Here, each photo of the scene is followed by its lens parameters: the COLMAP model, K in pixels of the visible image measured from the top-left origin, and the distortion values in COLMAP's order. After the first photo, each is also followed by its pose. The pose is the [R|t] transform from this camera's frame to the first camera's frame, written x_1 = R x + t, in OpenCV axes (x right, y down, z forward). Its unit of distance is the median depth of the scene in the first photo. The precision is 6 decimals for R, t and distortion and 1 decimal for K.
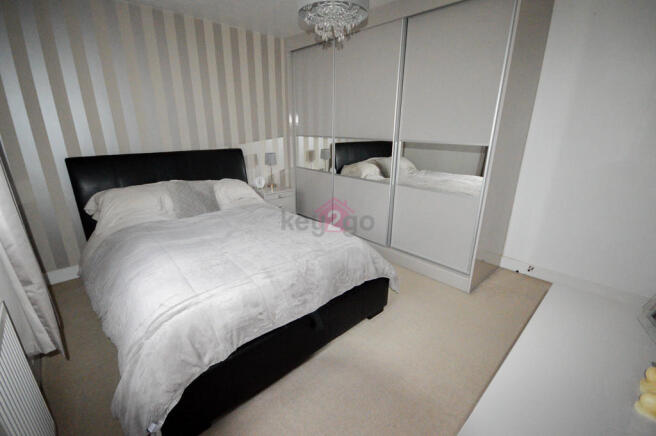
lens RADIAL K [[289.1, 0, 328.0], [0, 289.1, 218.0], [0, 0, 1]] dist [-0.000197, -0.000010]
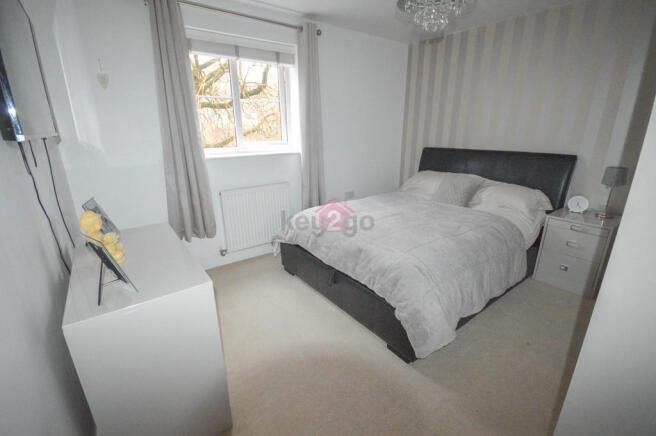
lens RADIAL K [[289.1, 0, 328.0], [0, 289.1, 218.0], [0, 0, 1]] dist [-0.000197, -0.000010]
pose [[-0.093457, 0.284321, -0.954163, 0.772727], [-0.302551, 0.904926, 0.299284, -0.179566], [0.948540, 0.316654, 0.001450, 0.633234]]
